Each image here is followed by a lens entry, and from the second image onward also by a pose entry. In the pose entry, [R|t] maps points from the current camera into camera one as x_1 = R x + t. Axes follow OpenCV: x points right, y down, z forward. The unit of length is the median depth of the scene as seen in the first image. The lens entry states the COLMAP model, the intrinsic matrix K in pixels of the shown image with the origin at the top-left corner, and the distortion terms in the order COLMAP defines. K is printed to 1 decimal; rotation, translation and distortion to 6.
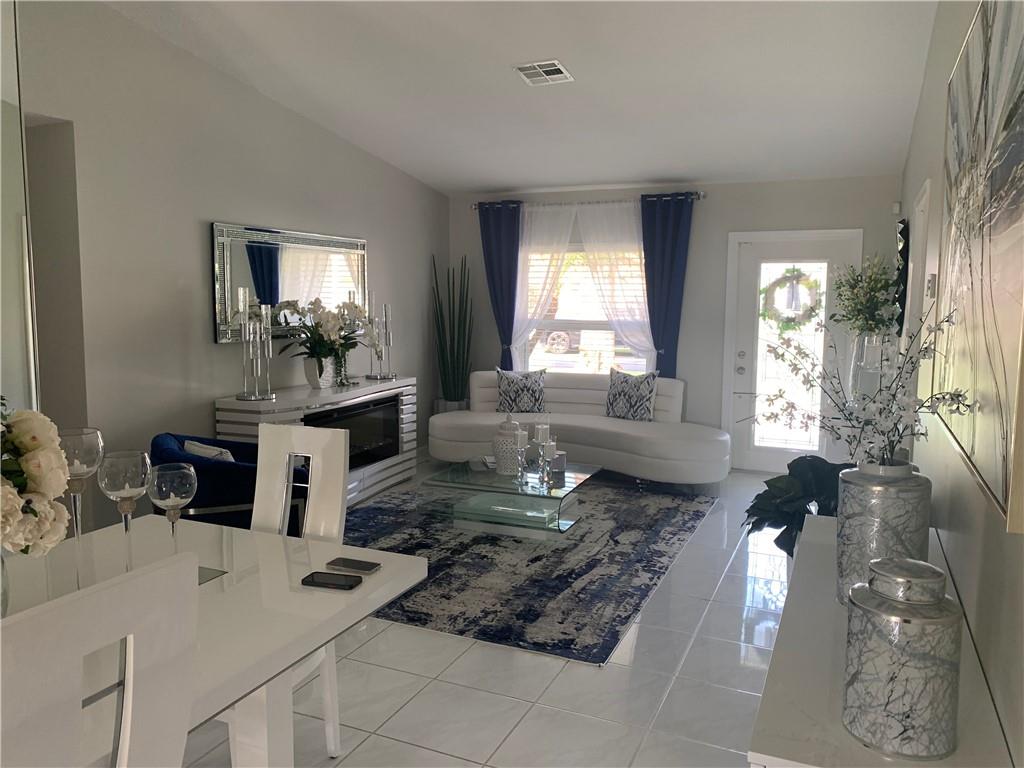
lens RADIAL K [[782.5, 0, 510.1], [0, 782.5, 370.0], [0, 0, 1]] dist [0.037266, -0.042933]
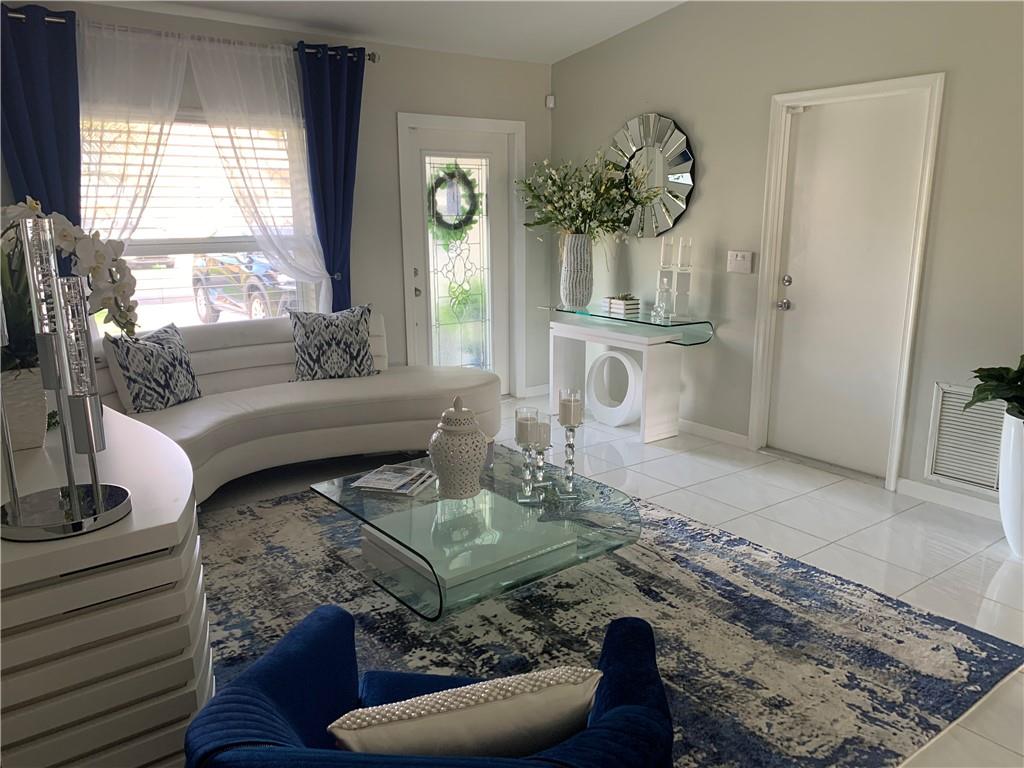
lens RADIAL K [[782.5, 0, 513.6], [0, 782.5, 384.1], [0, 0, 1]] dist [0.037266, -0.042933]
pose [[0.472508, -0.207054, 0.856659, -0.466347], [0.089550, 0.978260, 0.187052, -0.059962], [-0.876765, -0.011670, 0.480778, 0.642999]]
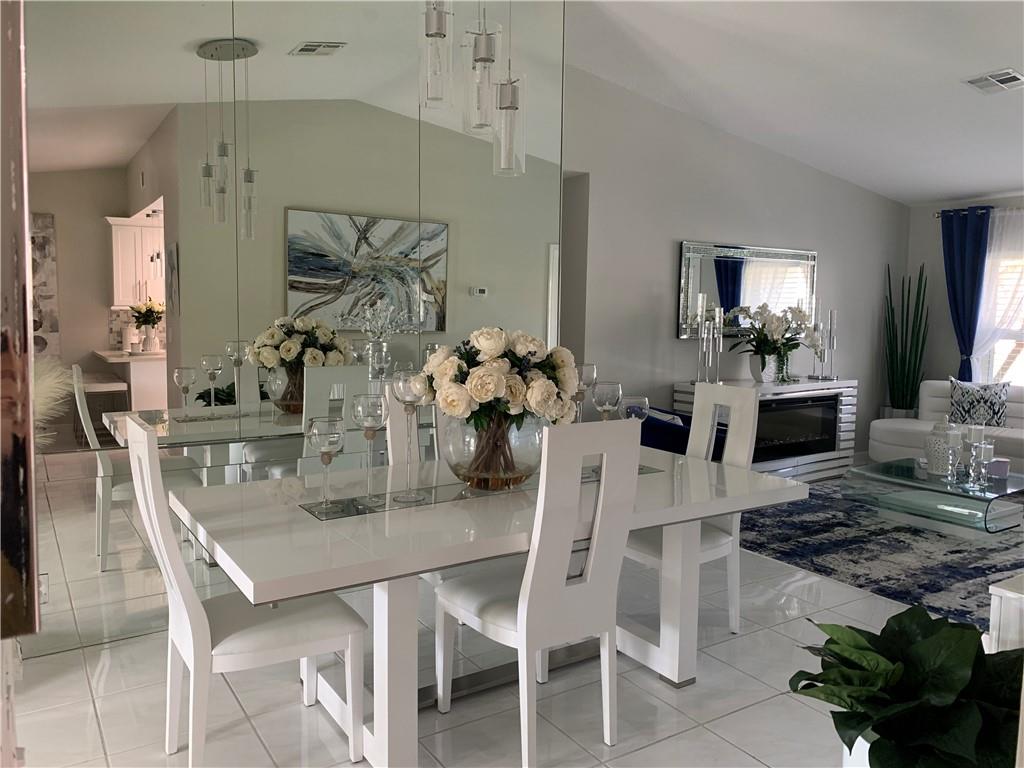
lens RADIAL K [[782.5, 0, 514.1], [0, 782.5, 381.9], [0, 0, 1]] dist [0.037266, -0.042933]
pose [[0.837899, 0.058272, -0.542706, 0.079133], [-0.062909, 0.997969, 0.010028, 0.035629], [0.542188, 0.025739, 0.839863, -0.166520]]
